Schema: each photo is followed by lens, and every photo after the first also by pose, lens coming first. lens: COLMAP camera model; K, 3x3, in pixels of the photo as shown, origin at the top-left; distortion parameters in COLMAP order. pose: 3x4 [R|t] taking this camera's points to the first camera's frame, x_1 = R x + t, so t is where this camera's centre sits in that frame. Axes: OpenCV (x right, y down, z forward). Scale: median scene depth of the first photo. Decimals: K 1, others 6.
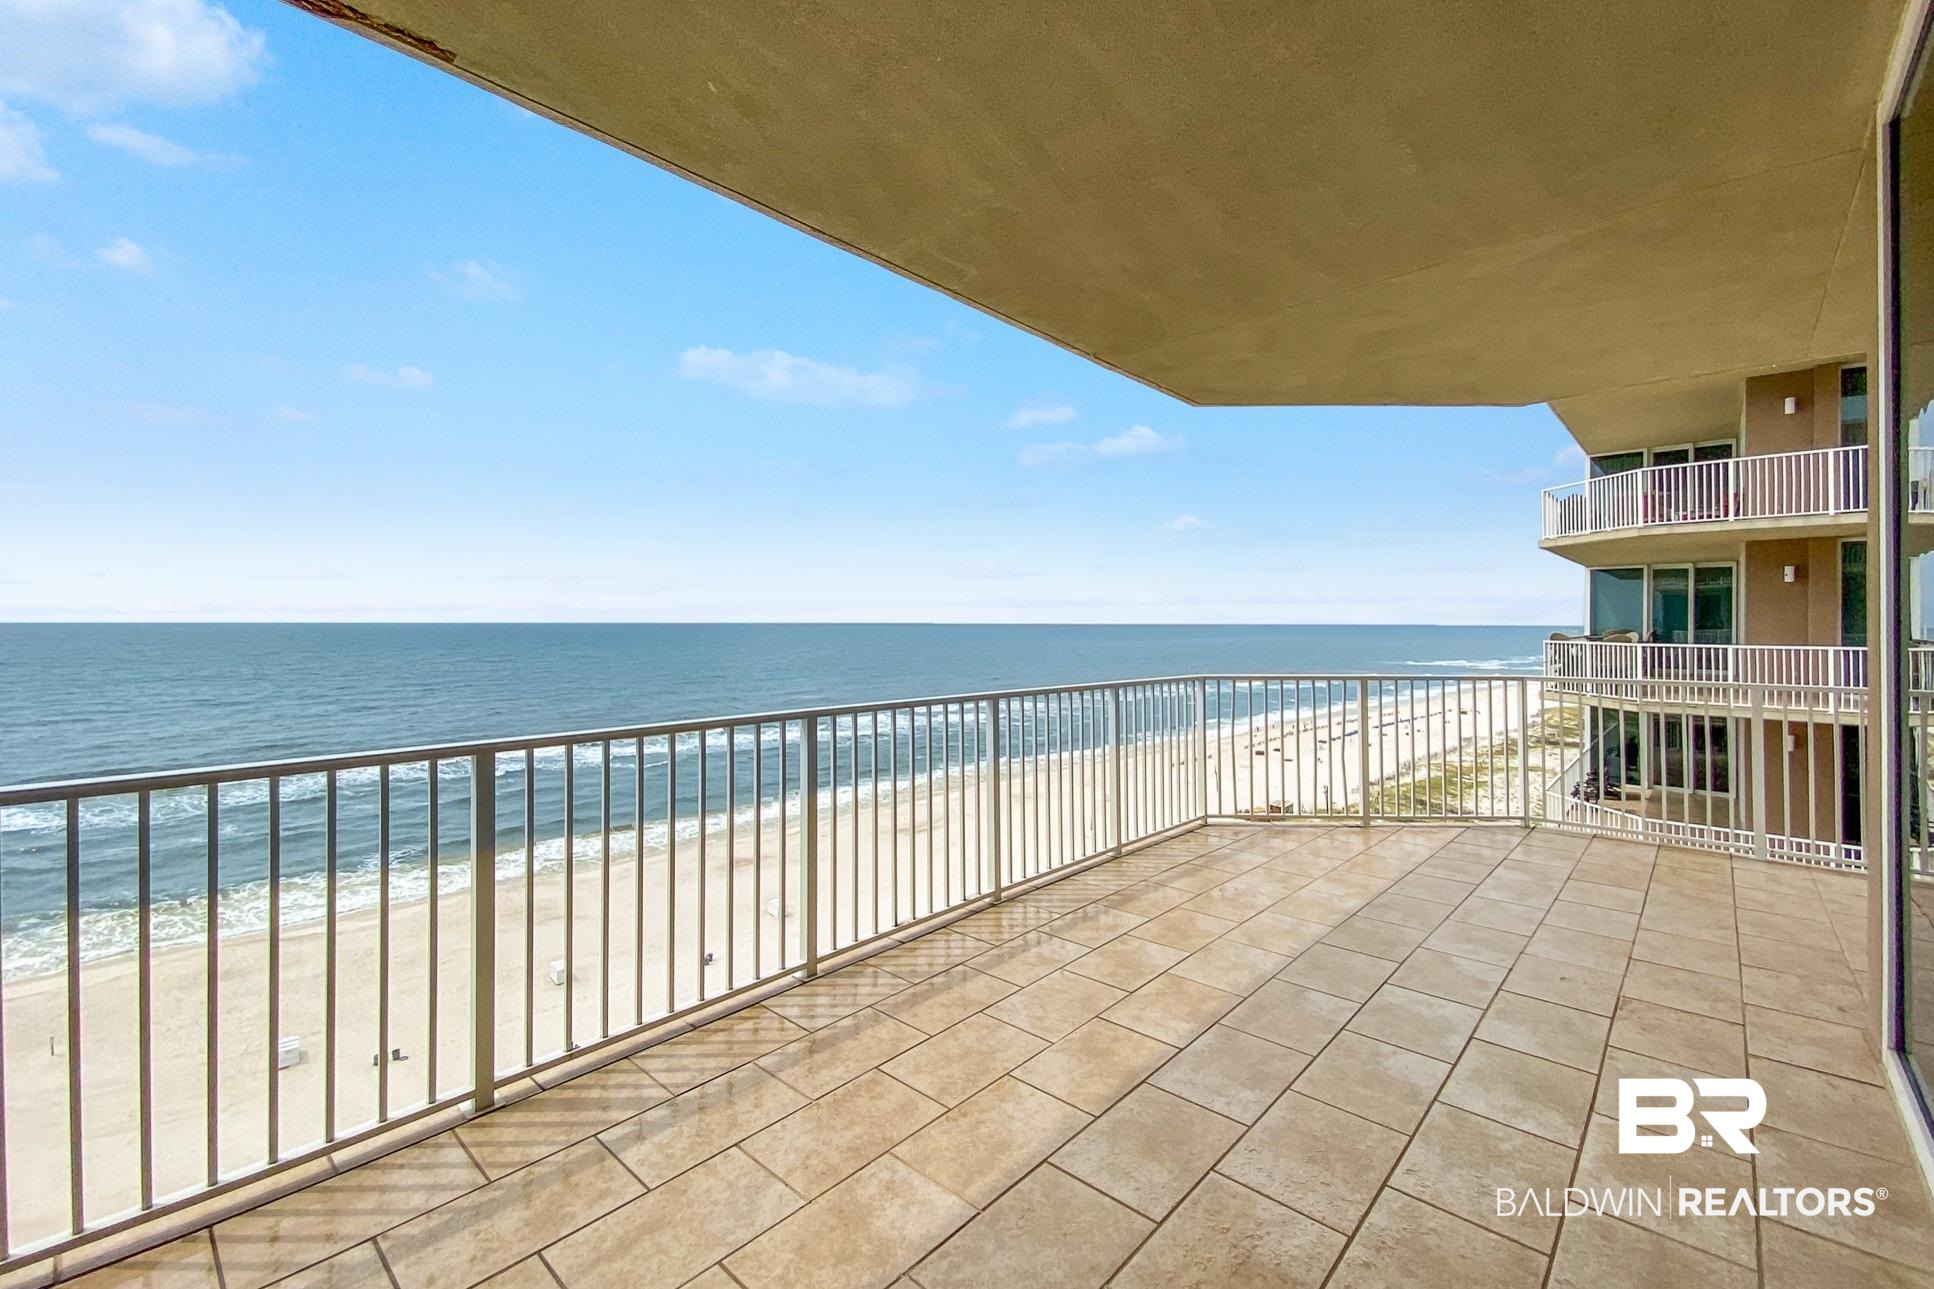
lens RADIAL K [[807.4, 0, 947.9], [0, 807.4, 641.2], [0, 0, 1]] dist [0.075195, -0.035193]
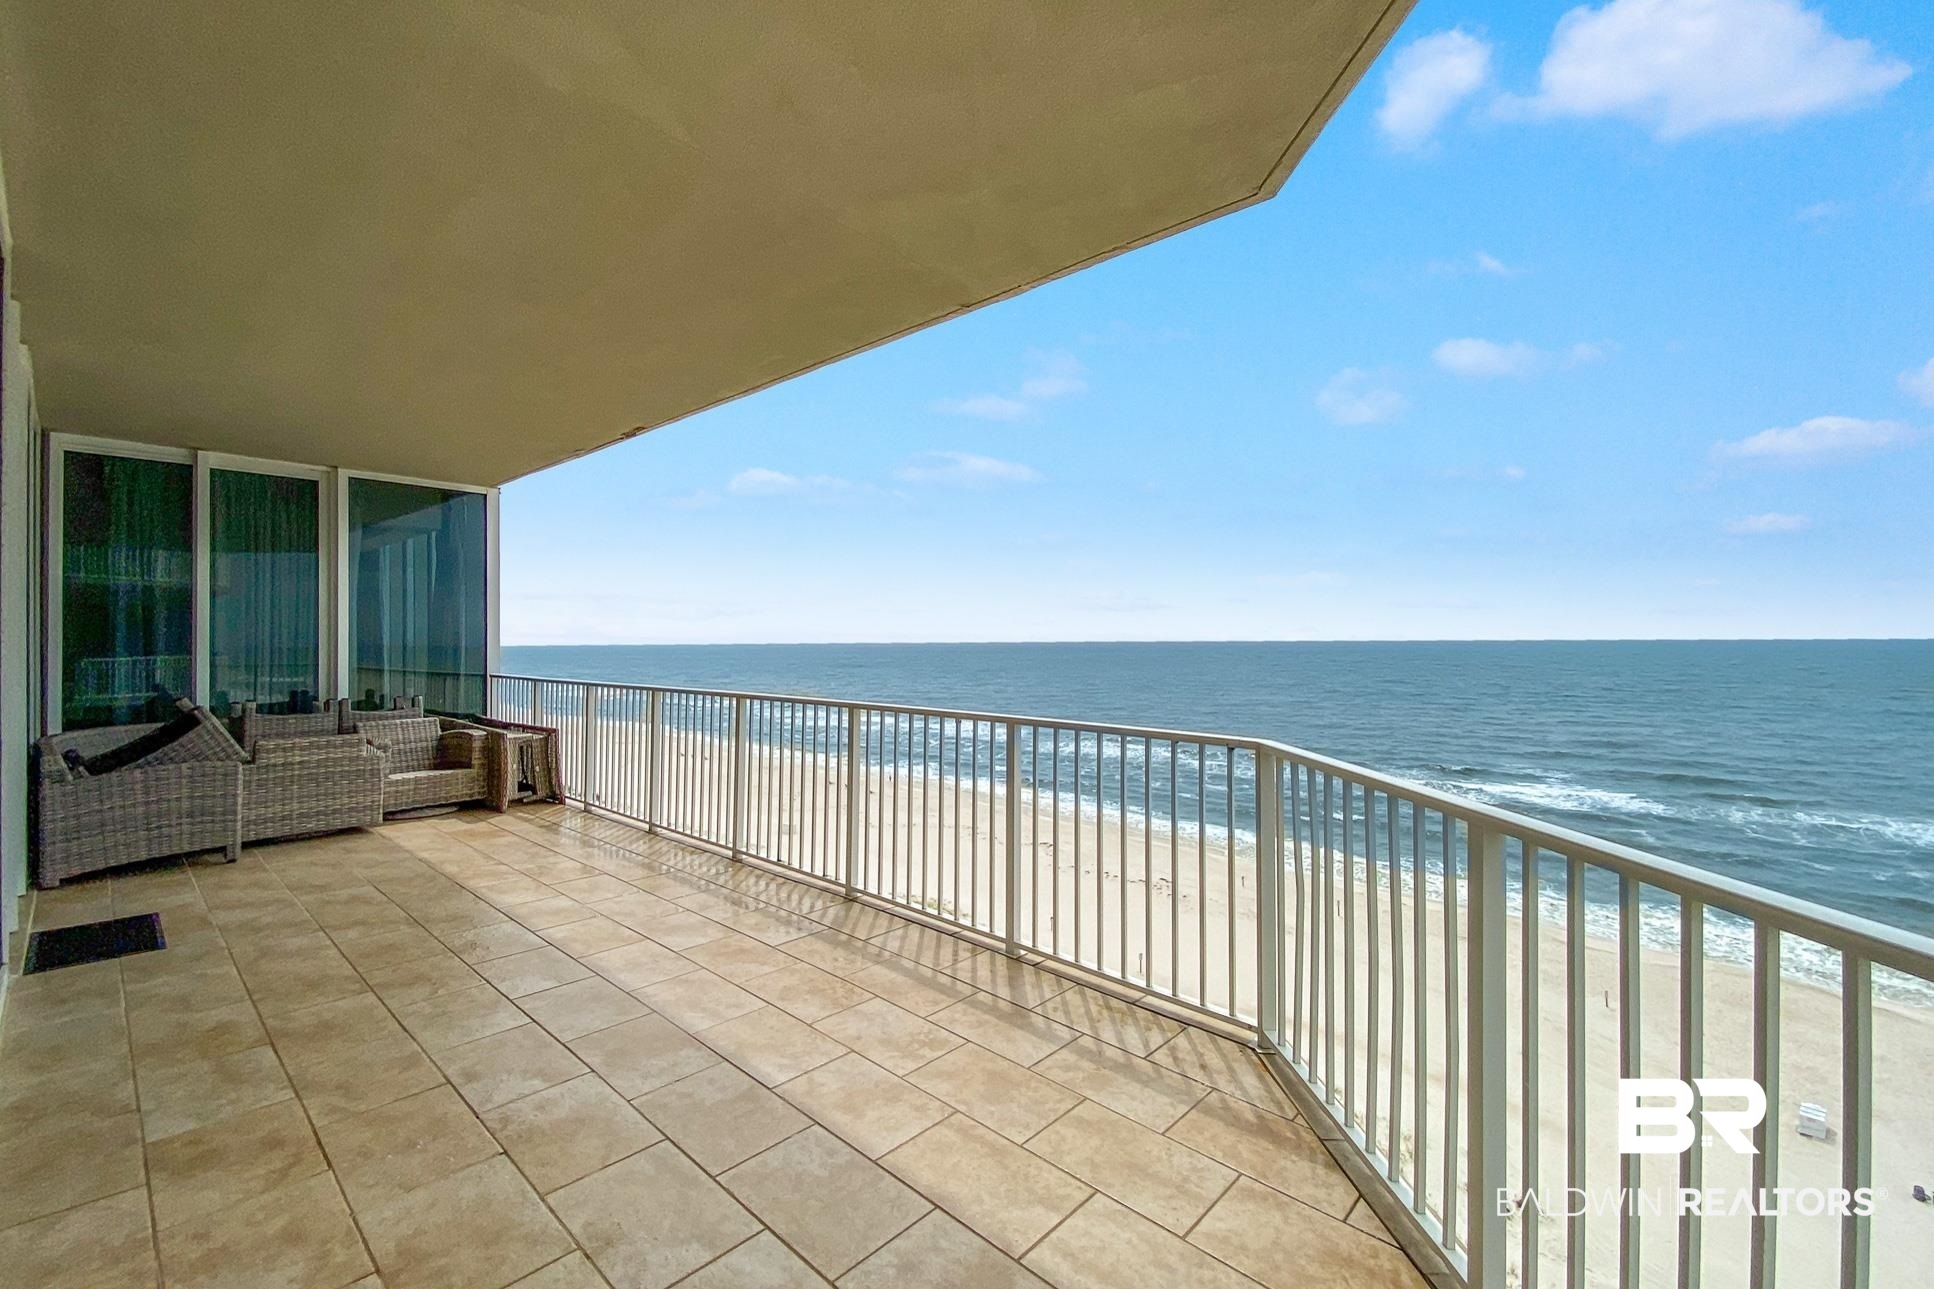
lens RADIAL K [[807.4, 0, 947.9], [0, 807.4, 641.2], [0, 0, 1]] dist [0.075195, -0.035193]
pose [[-0.014766, 0.019465, -0.999701, 1.071988], [-0.000953, 0.999810, 0.019482, -0.039934], [0.999891, 0.001241, -0.014744, 1.076890]]
